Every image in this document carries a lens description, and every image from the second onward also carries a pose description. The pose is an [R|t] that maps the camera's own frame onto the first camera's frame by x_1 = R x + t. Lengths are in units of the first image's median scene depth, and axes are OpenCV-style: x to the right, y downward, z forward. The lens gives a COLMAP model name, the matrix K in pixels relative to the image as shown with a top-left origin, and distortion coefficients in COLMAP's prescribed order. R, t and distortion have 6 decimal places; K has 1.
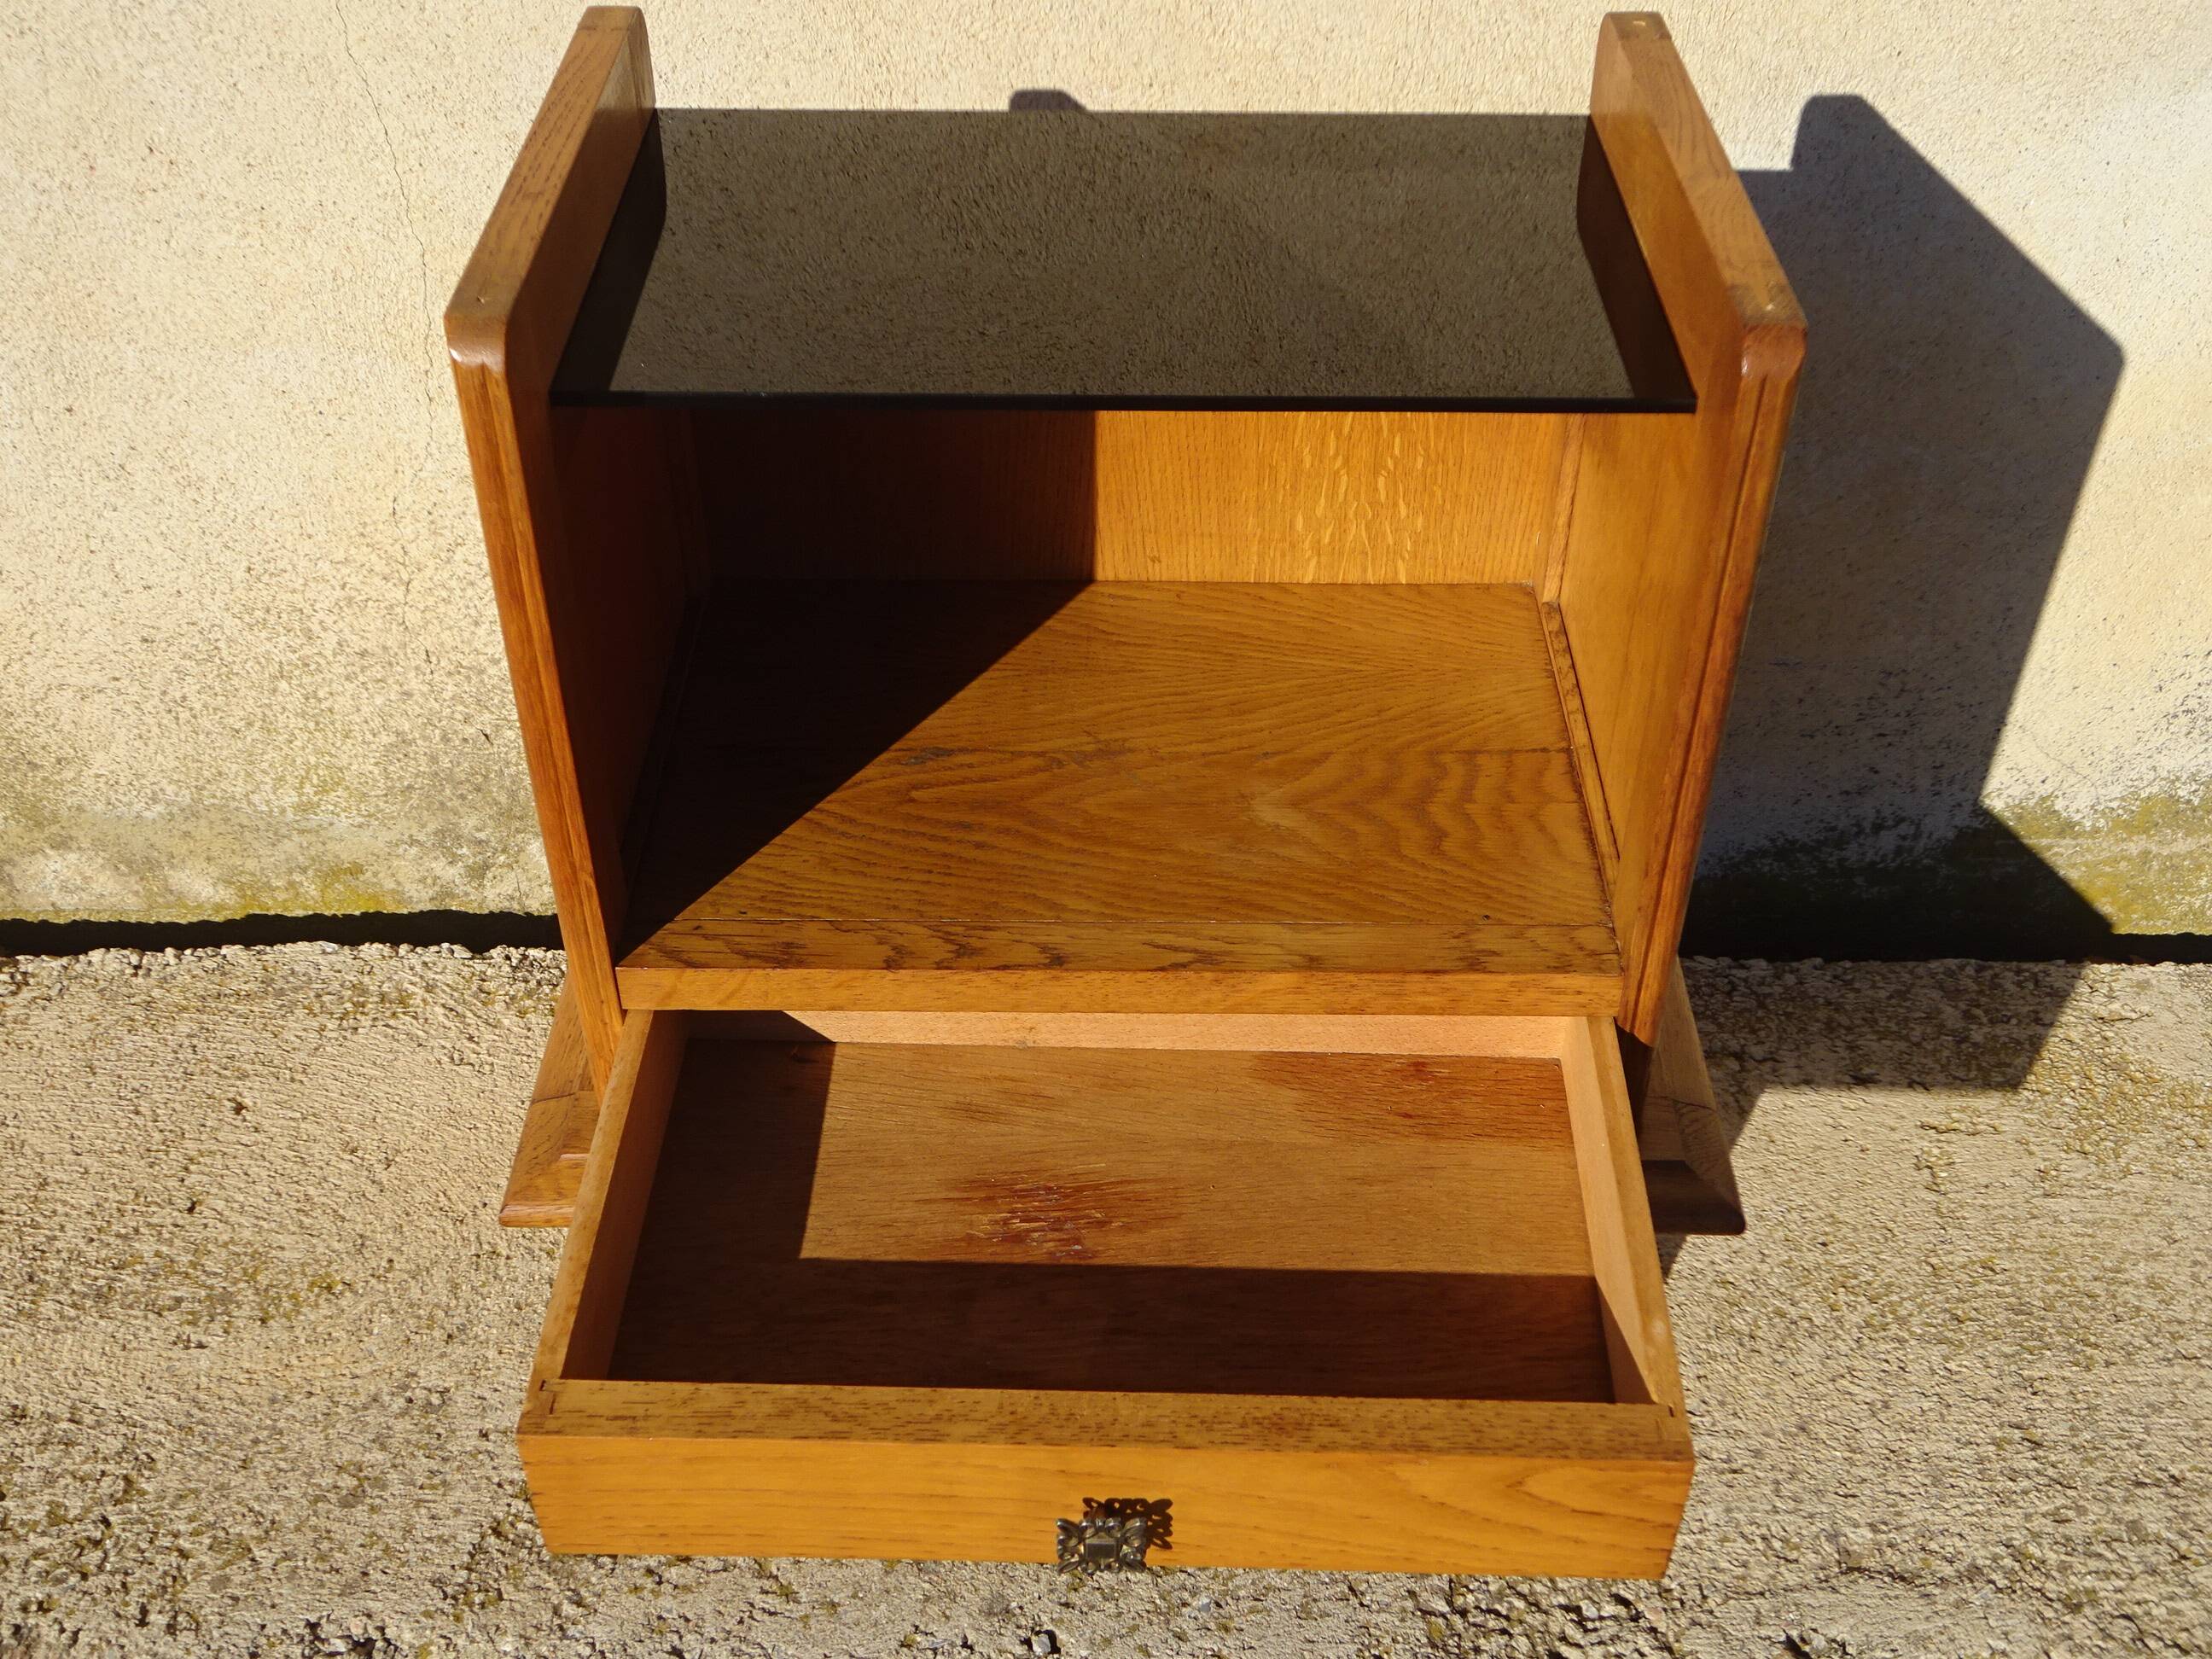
lens RADIAL K [[2356.3, 0, 1111.0], [0, 2356.3, 825.5], [0, 0, 1]] dist [0.009775, 0.027552]
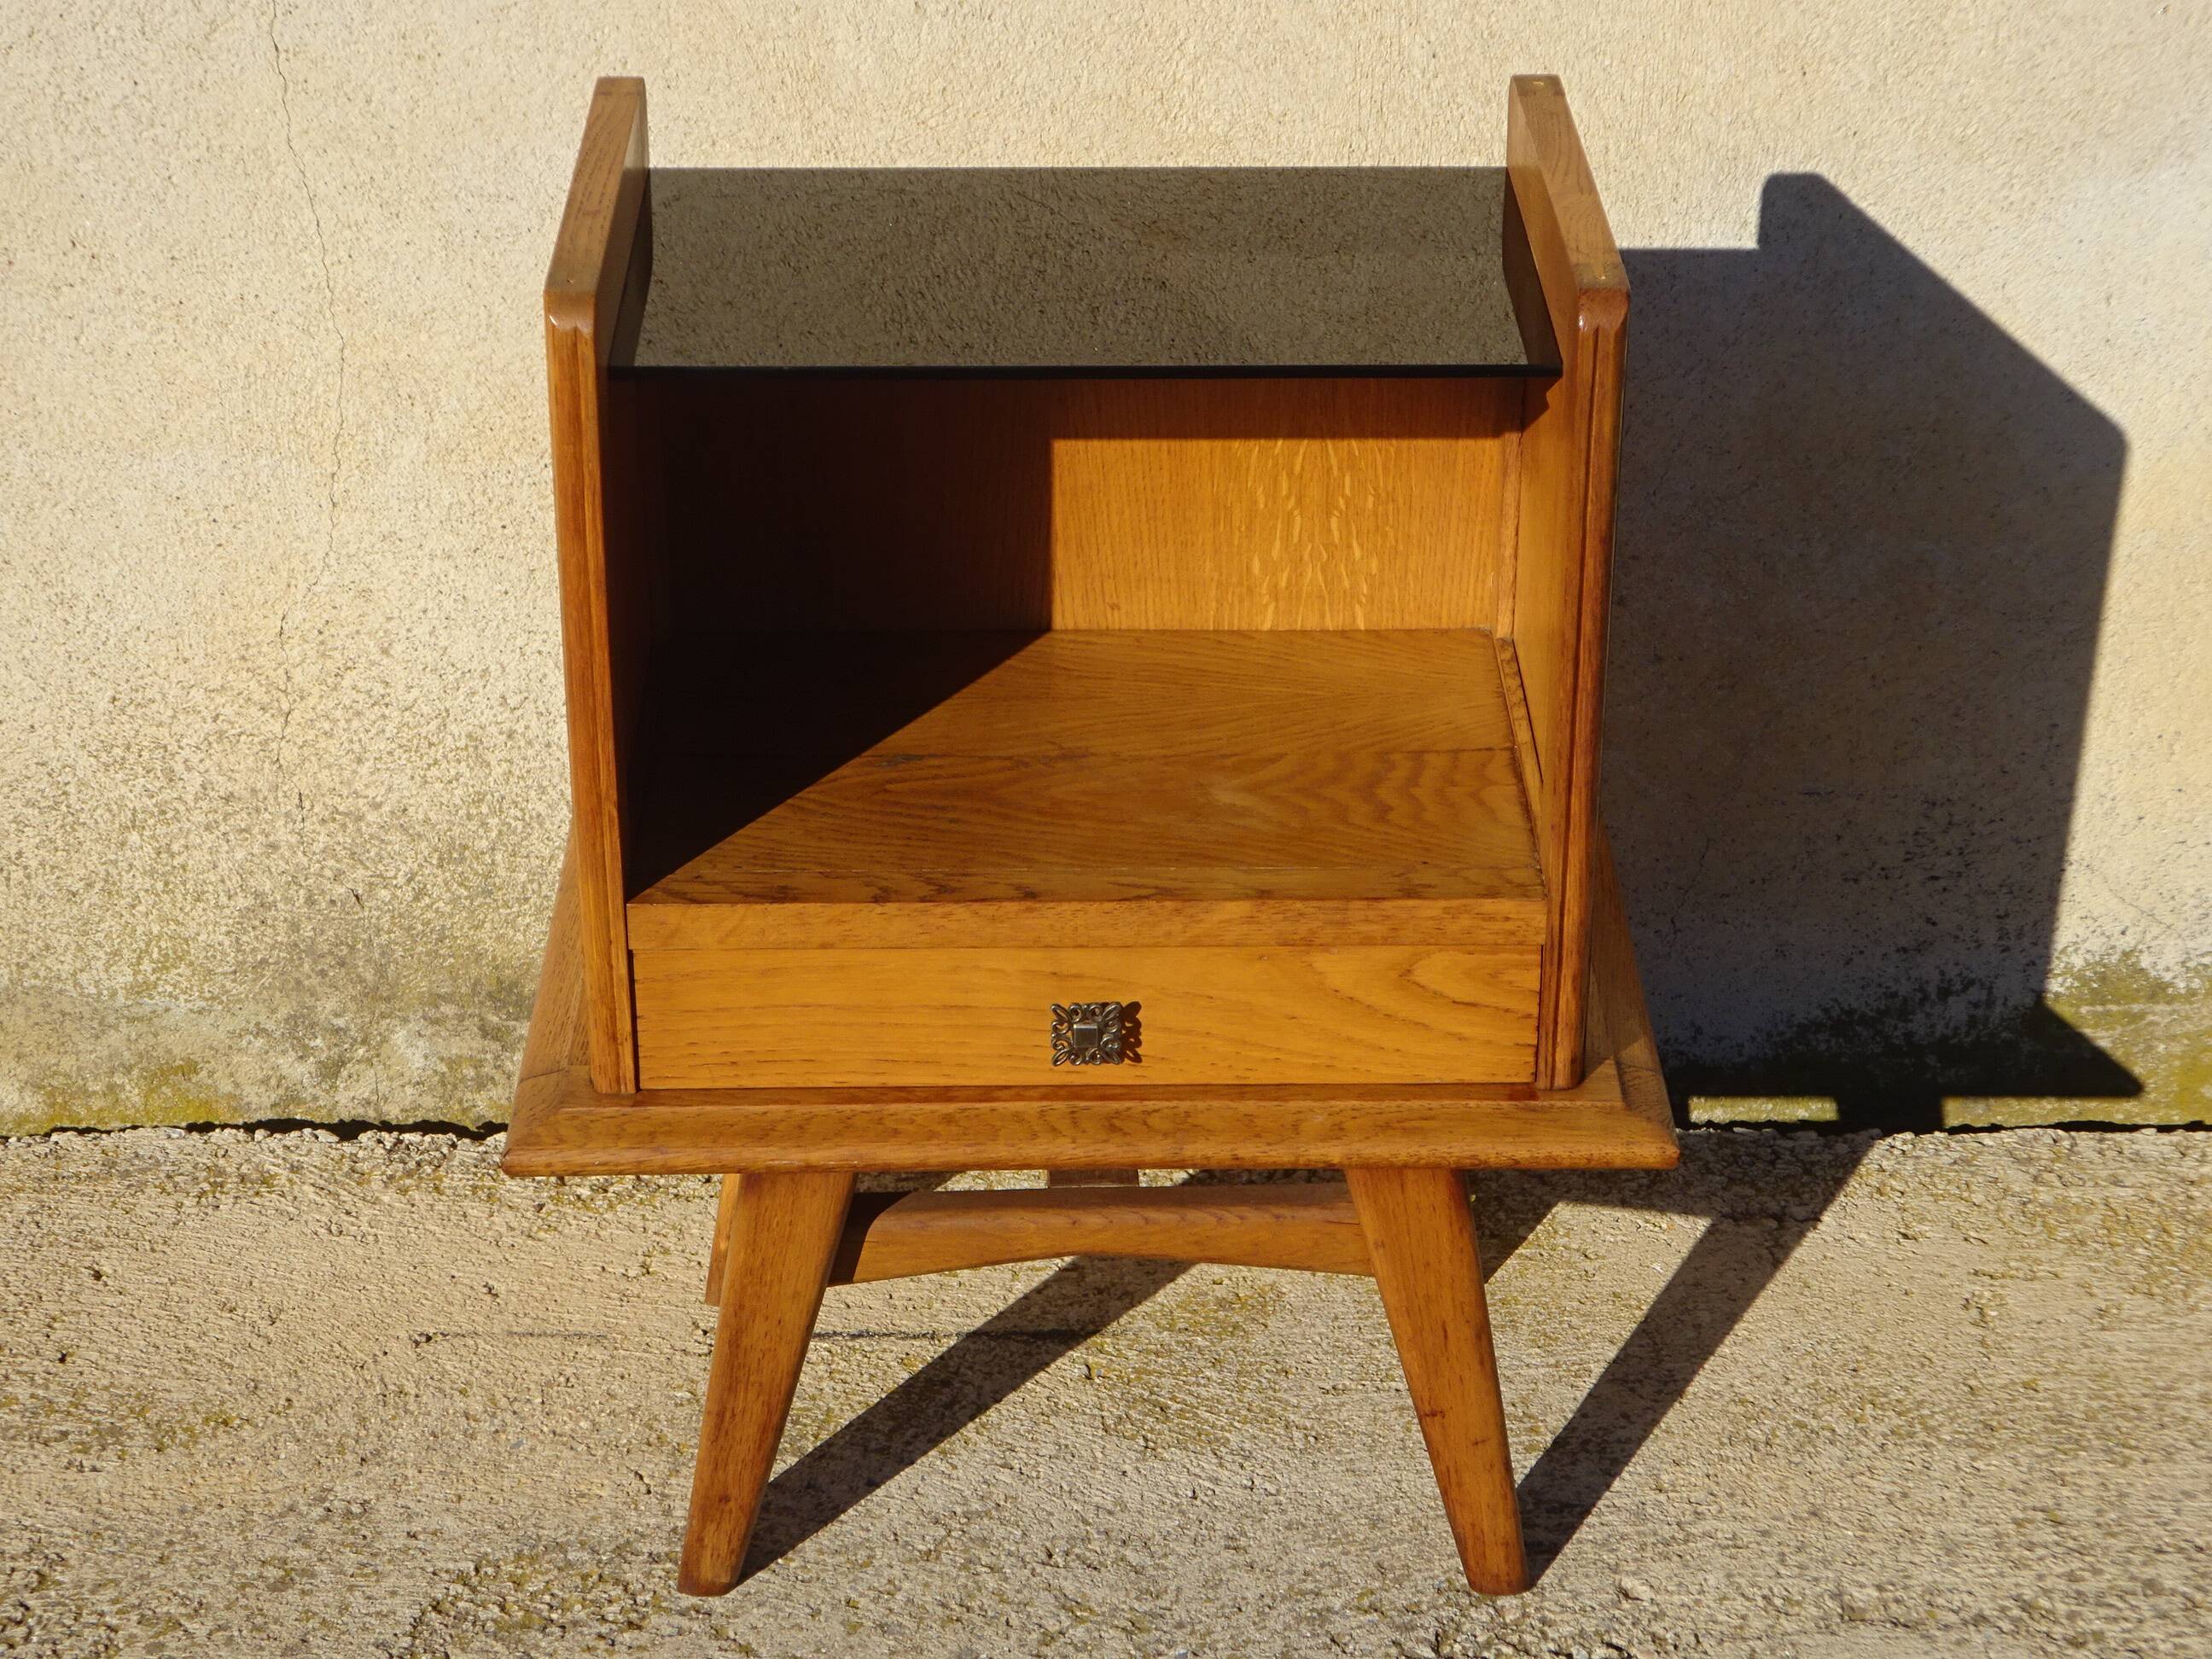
lens RADIAL K [[4586.9, 0, 1111.4], [0, 4586.9, 833.9], [0, 0, 1]] dist [0.067964, -0.444675]
pose [[0.999744, -0.010383, 0.020088, -0.021243], [0.014283, 0.978662, -0.204979, 0.356457], [-0.017531, 0.205213, 0.978560, -0.833071]]
